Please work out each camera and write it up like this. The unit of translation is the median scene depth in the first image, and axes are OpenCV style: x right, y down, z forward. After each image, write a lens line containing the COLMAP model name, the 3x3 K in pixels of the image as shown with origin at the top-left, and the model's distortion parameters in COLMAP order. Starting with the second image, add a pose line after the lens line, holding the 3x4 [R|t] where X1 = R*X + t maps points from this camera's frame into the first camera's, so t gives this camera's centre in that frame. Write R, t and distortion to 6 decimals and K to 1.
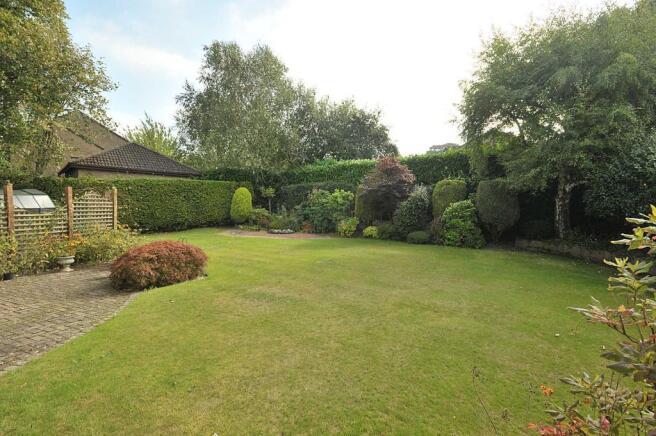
lens RADIAL K [[318.0, 0, 328.0], [0, 318.0, 218.0], [0, 0, 1]] dist [-0.000067, 0.000043]
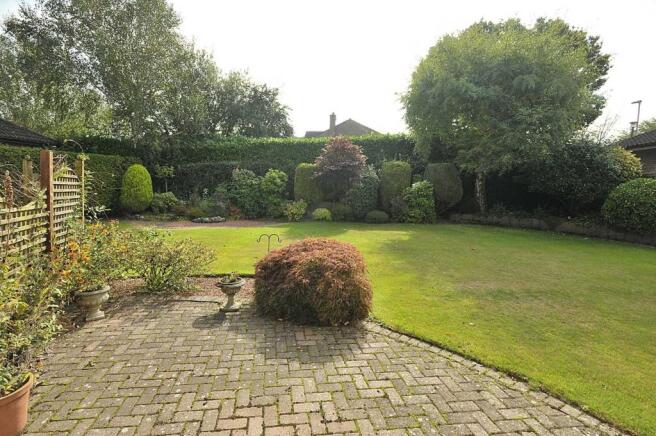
lens RADIAL K [[318.0, 0, 327.7], [0, 318.0, 200.8], [0, 0, 1]] dist [0.000587, 0.000129]
pose [[0.867501, -0.030260, 0.496514, -0.318874], [0.029471, 0.999521, 0.009425, -0.005158], [-0.496562, 0.006457, 0.867977, 0.160933]]
